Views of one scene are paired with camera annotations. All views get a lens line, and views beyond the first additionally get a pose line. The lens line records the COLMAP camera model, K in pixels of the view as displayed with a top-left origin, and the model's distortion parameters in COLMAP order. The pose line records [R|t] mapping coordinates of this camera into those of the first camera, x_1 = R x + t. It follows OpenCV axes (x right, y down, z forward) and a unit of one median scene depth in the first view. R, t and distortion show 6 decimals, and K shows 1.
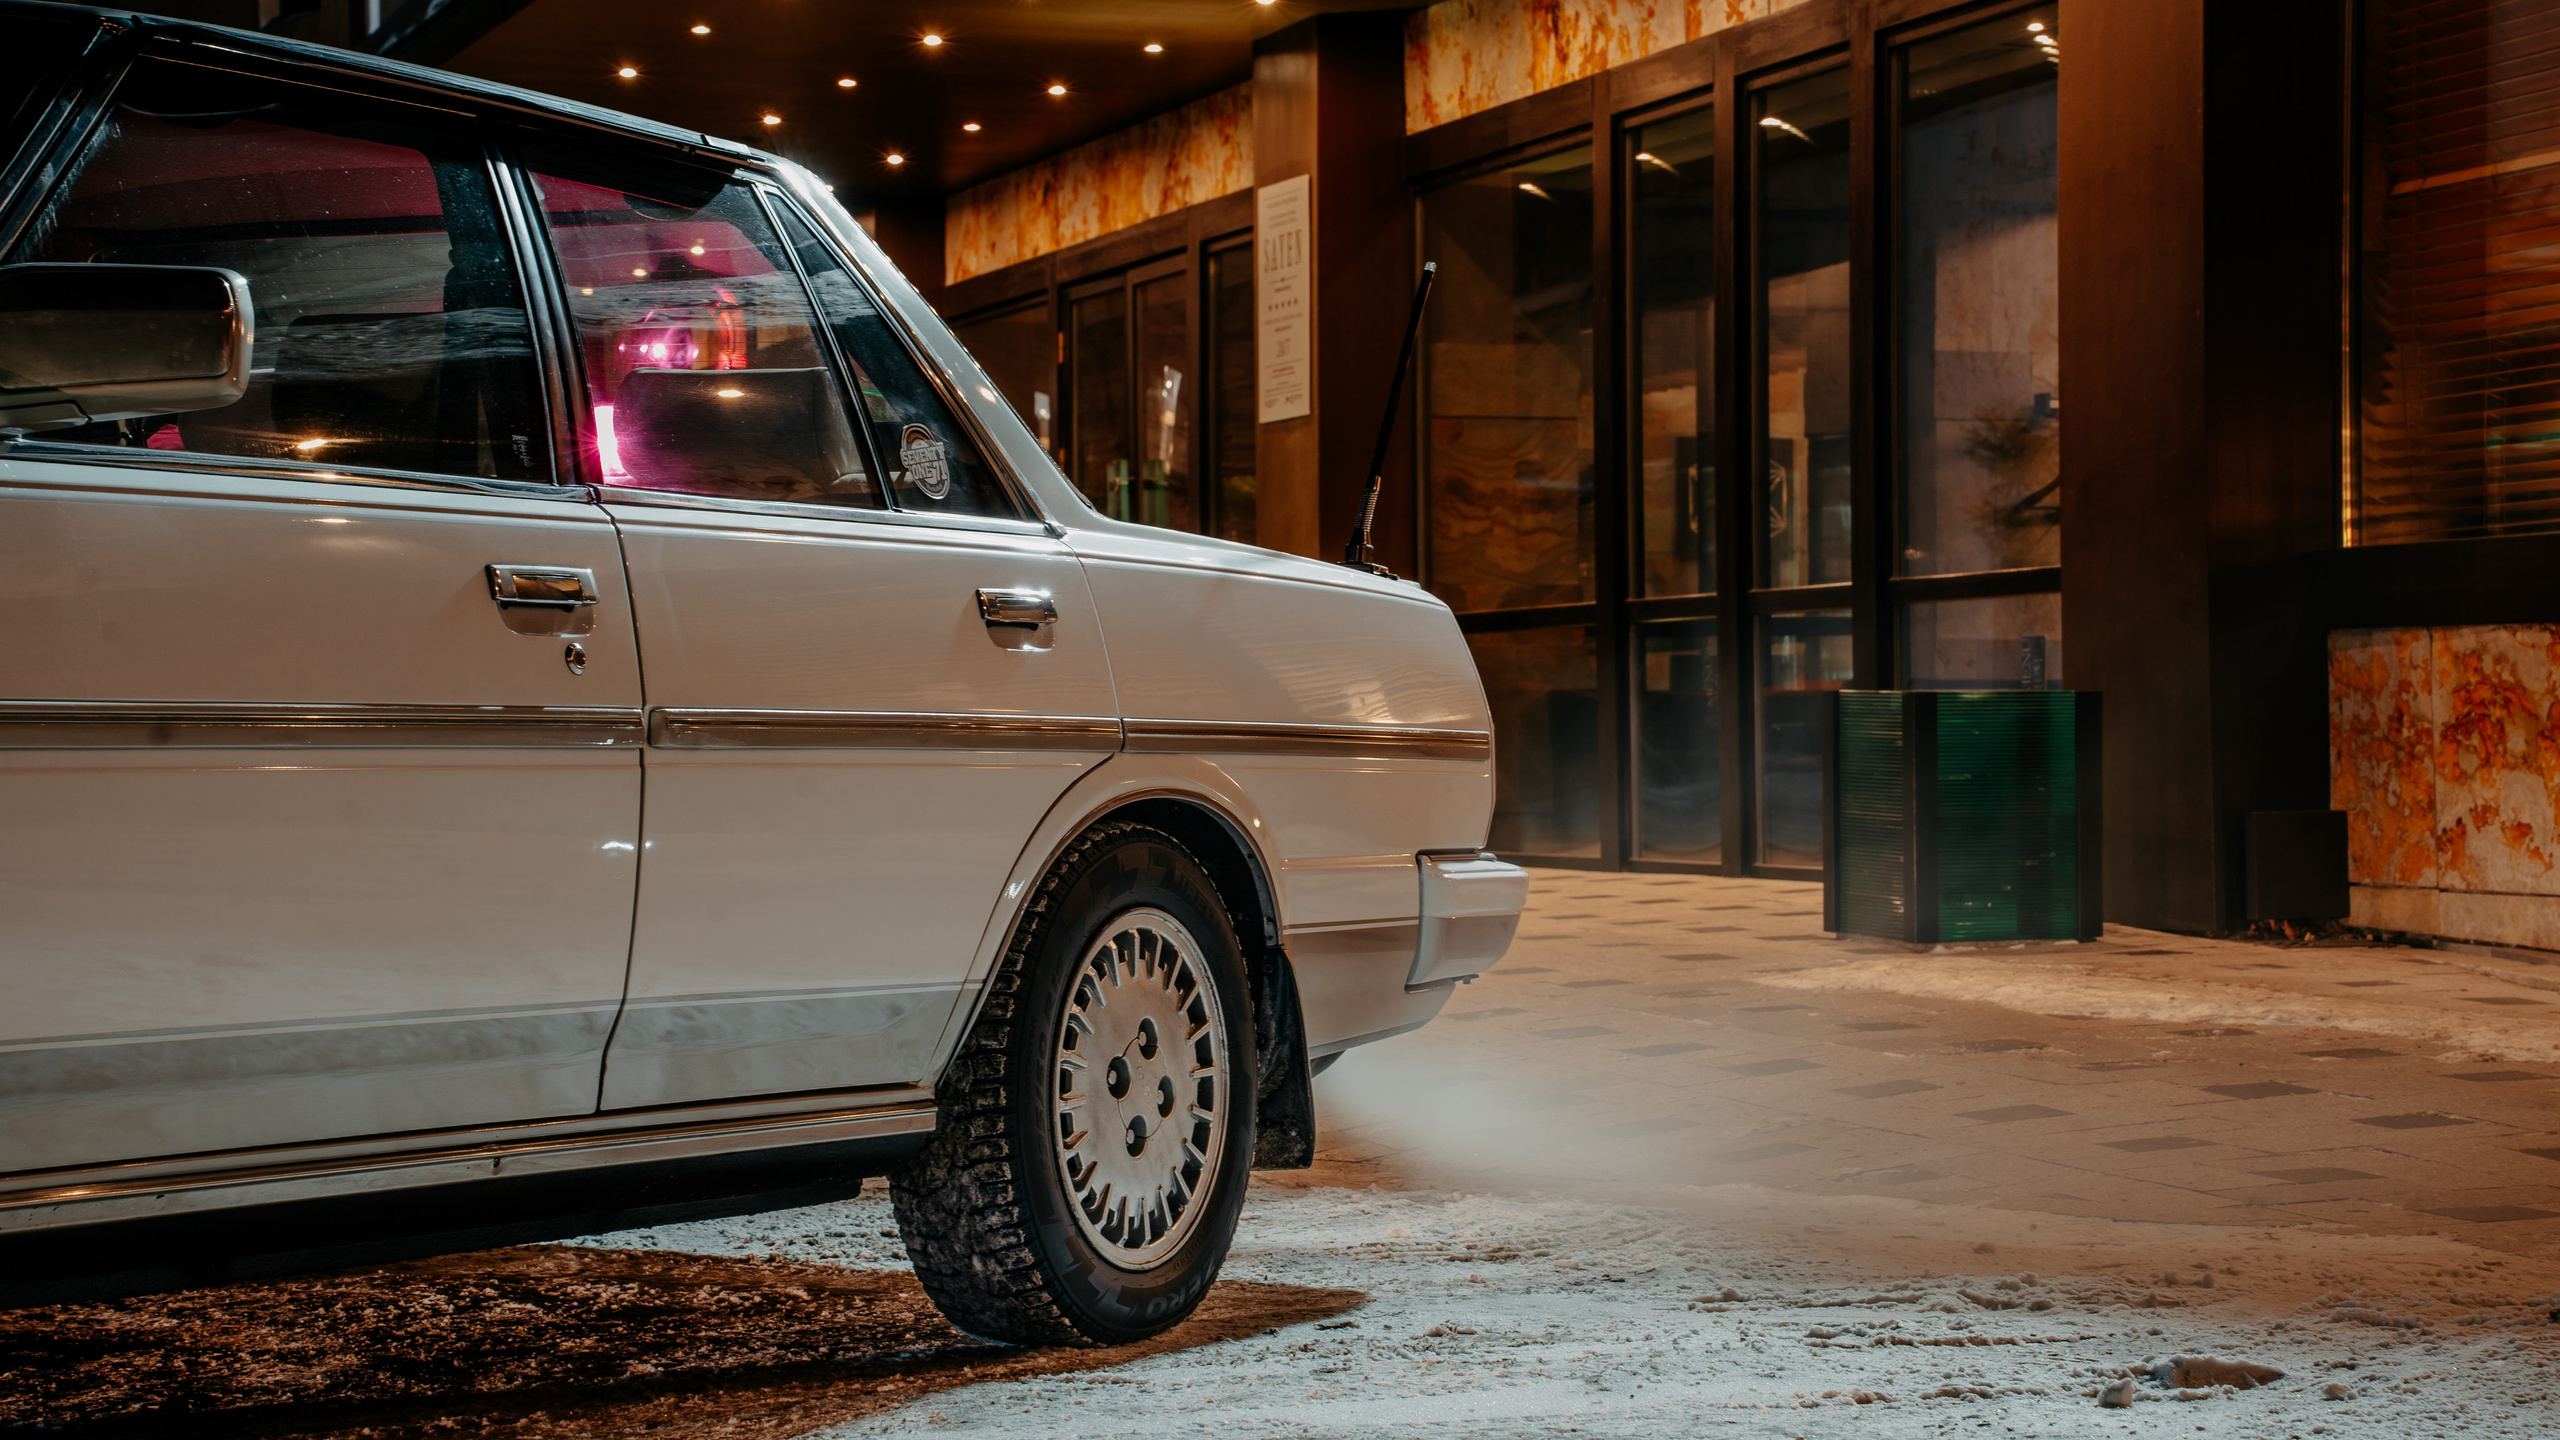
lens RADIAL K [[4979.5, 0, 1326.8], [0, 4979.5, 662.1], [0, 0, 1]] dist [0.497462, 0.023016]
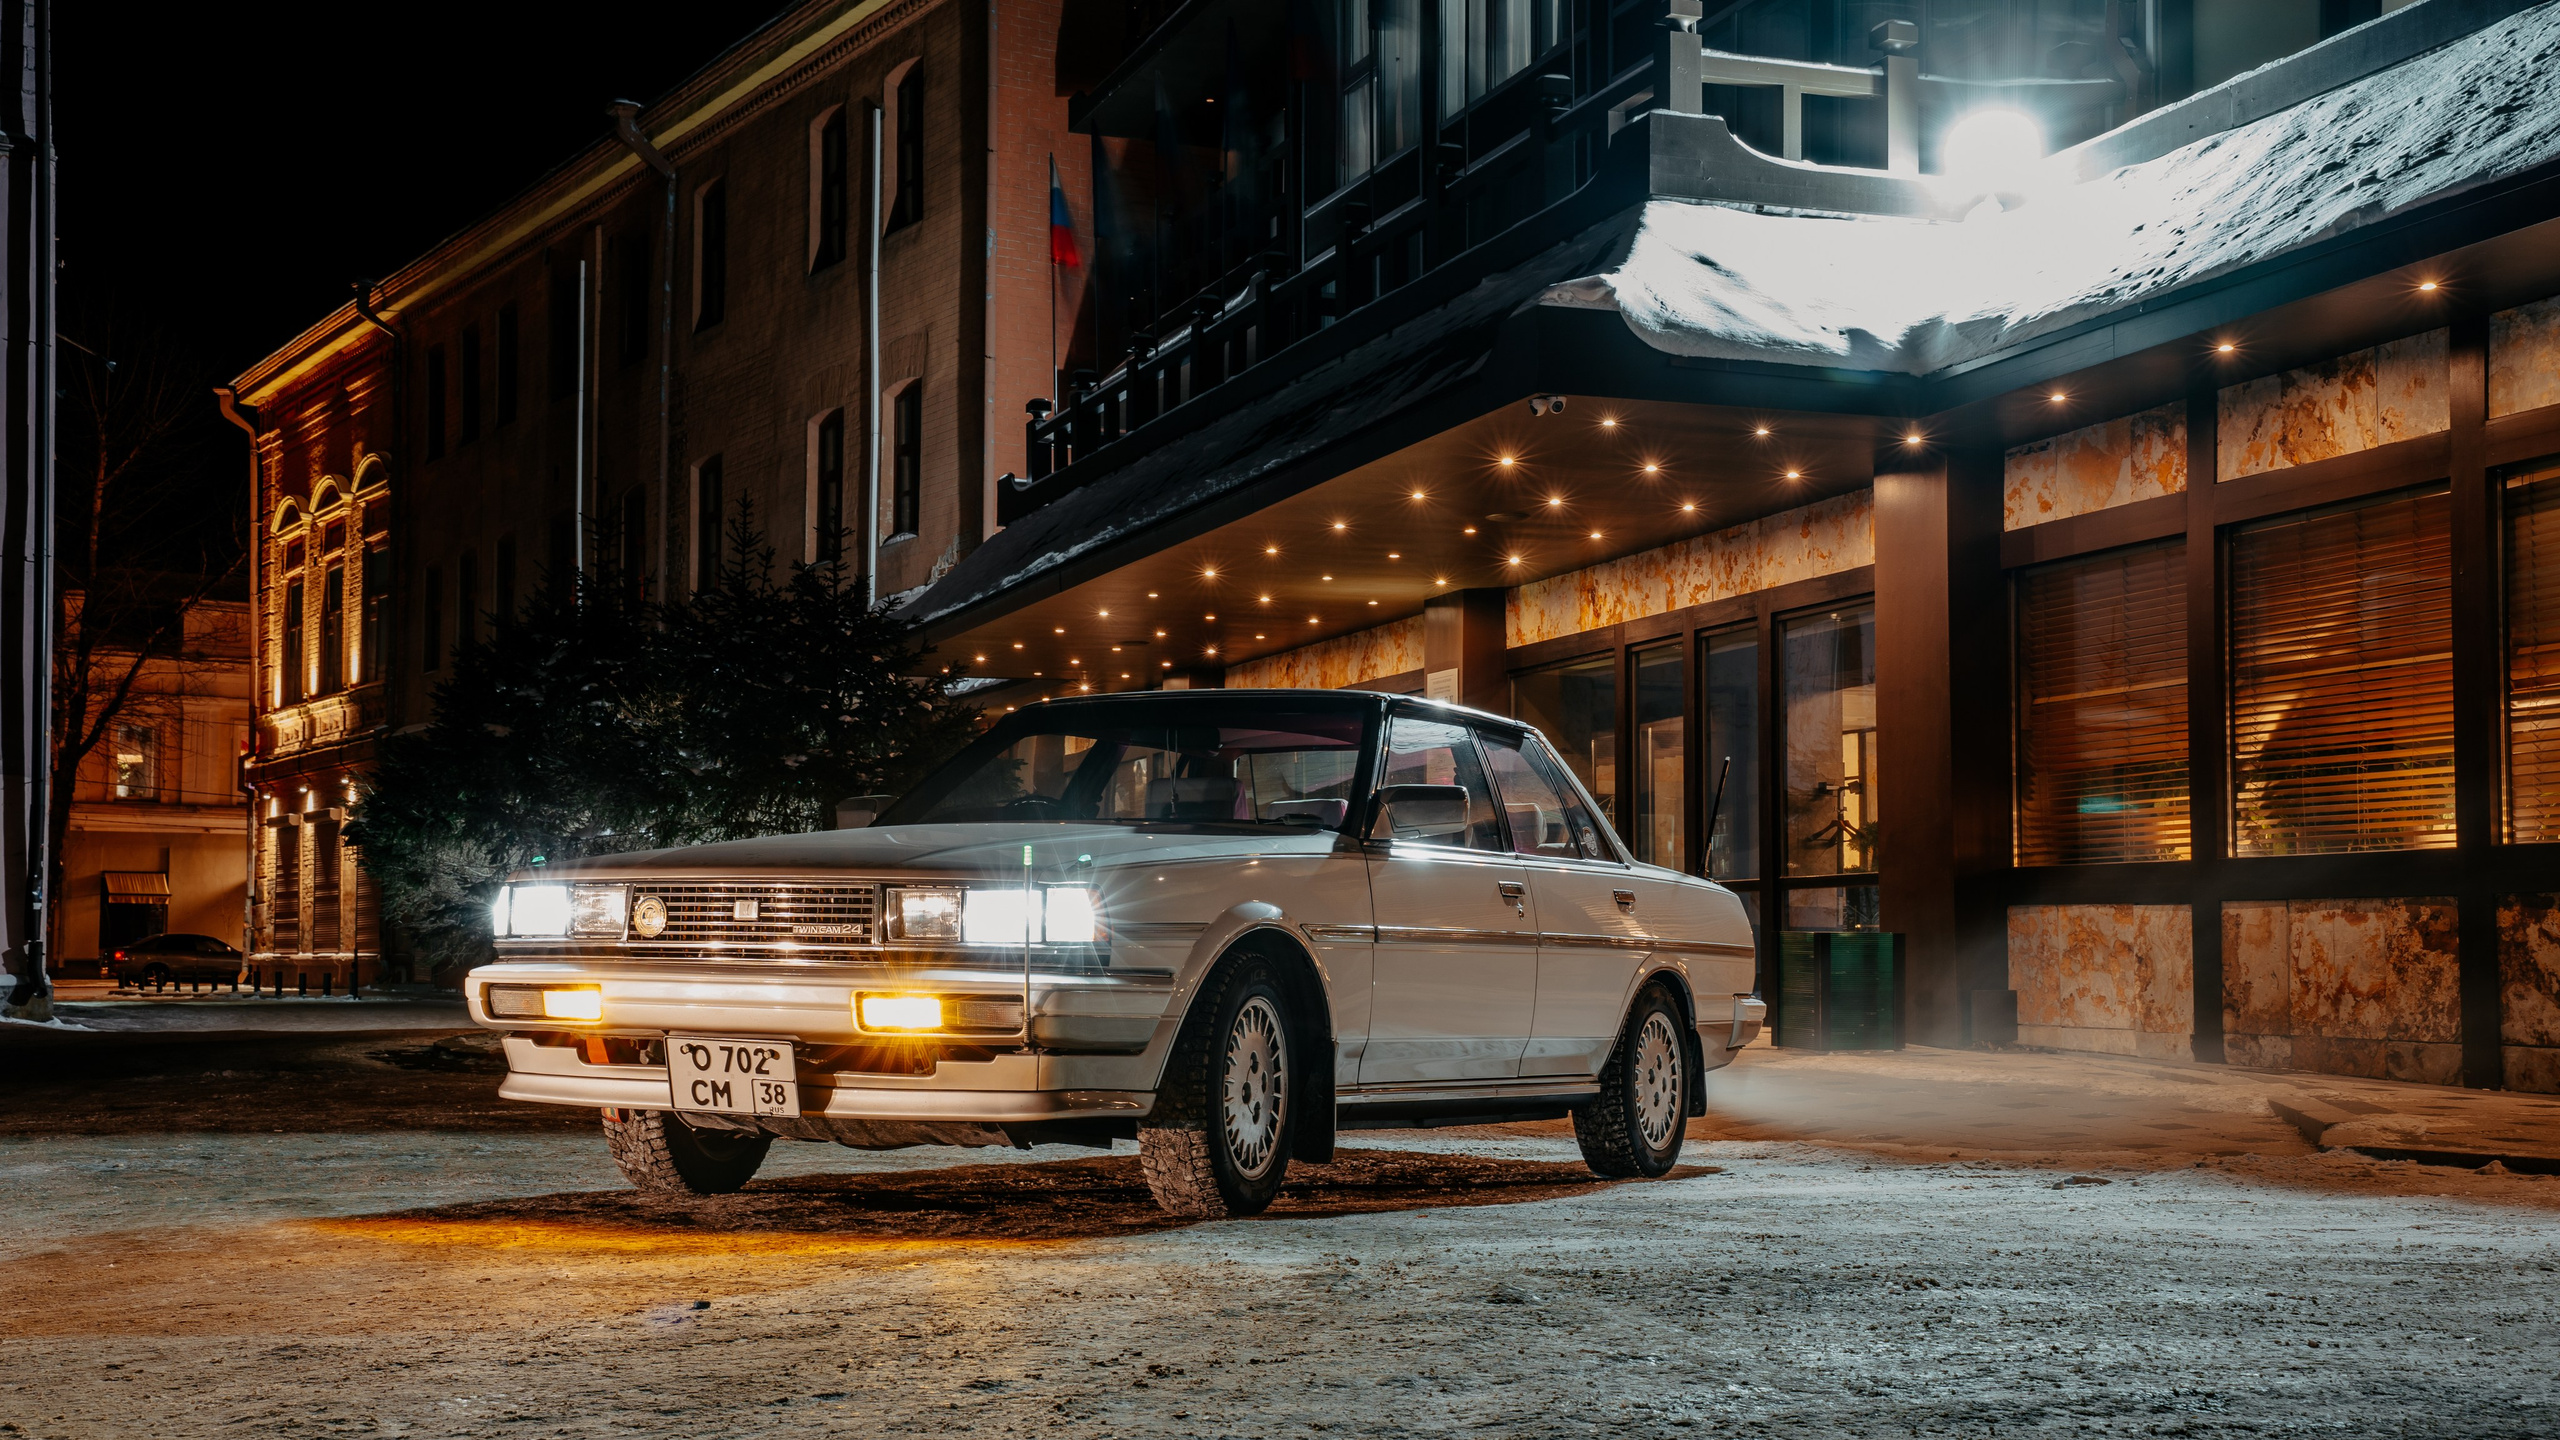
lens RADIAL K [[3012.8, 0, 1288.5], [0, 3012.8, 787.8], [0, 0, 1]] dist [0.109921, 0.082901]
pose [[0.999923, 0.009407, 0.008031, -0.090698], [-0.009069, 0.999112, -0.041136, -0.000467], [-0.008411, 0.041060, 0.999121, -0.215807]]
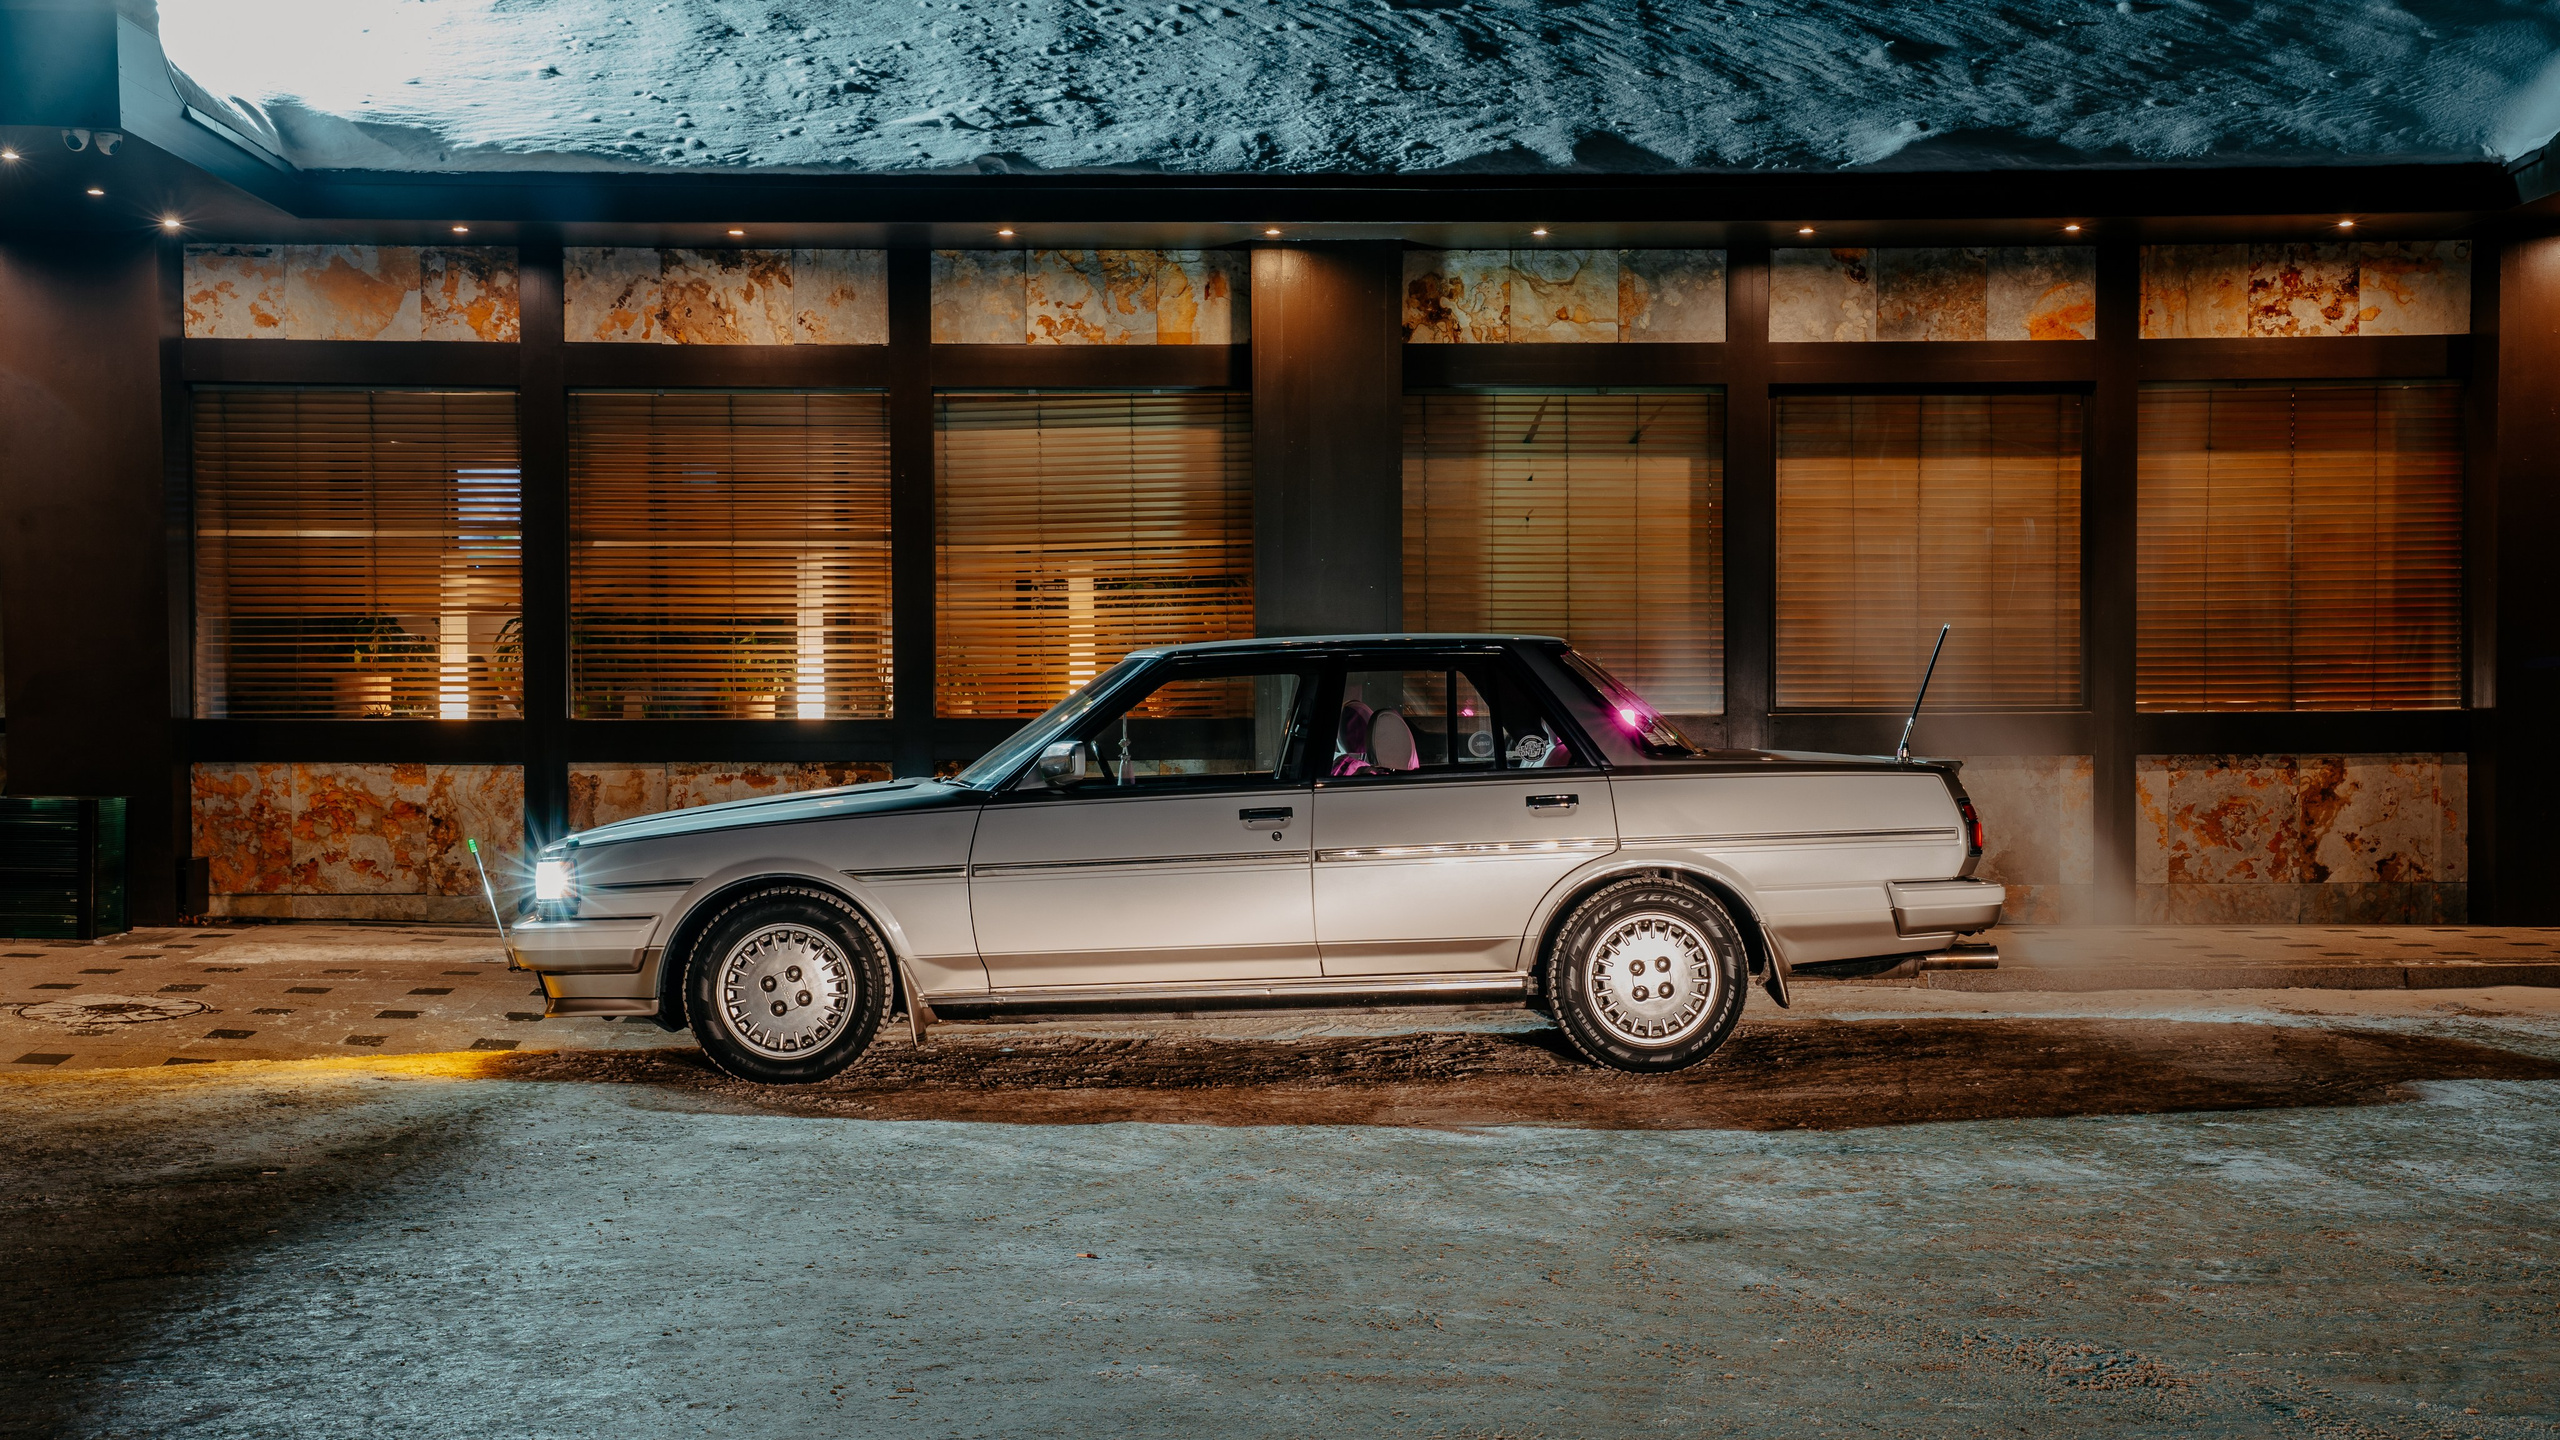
lens RADIAL K [[3223.8, 0, 1337.7], [0, 3223.8, 788.8], [0, 0, 1]] dist [0.121237, 0.122500]
pose [[0.323121, -0.013571, 0.946260, -0.643161], [-0.014709, 0.999704, 0.019361, -0.020615], [-0.946243, -0.020174, 0.322826, 0.152197]]
